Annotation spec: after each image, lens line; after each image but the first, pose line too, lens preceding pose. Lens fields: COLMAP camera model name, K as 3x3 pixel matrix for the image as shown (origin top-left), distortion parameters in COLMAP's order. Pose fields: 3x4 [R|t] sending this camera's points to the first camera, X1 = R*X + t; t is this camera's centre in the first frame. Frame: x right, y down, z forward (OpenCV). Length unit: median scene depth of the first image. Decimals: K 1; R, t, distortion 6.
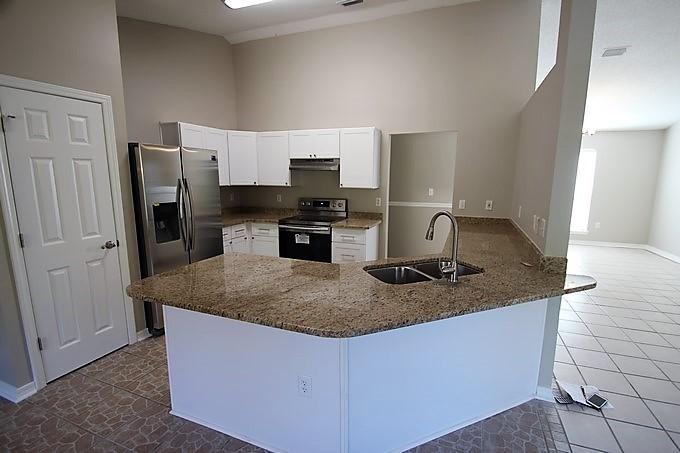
lens RADIAL K [[322.7, 0, 343.5], [0, 322.7, 227.3], [0, 0, 1]] dist [0.000023, -0.000968]
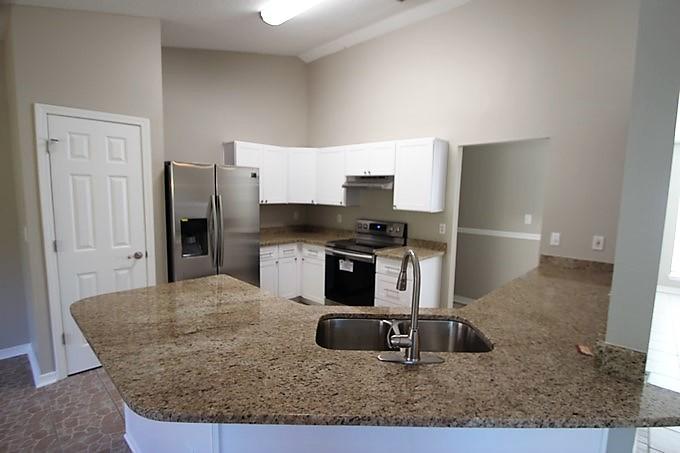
lens RADIAL K [[337.0, 0, 339.6], [0, 337.0, 228.4], [0, 0, 1]] dist [-0.009705, -0.000758]
pose [[0.927251, 0.055786, -0.370262, 0.204807], [-0.077377, 0.996043, -0.043707, -0.025613], [0.366359, 0.069177, 0.927899, 0.138167]]
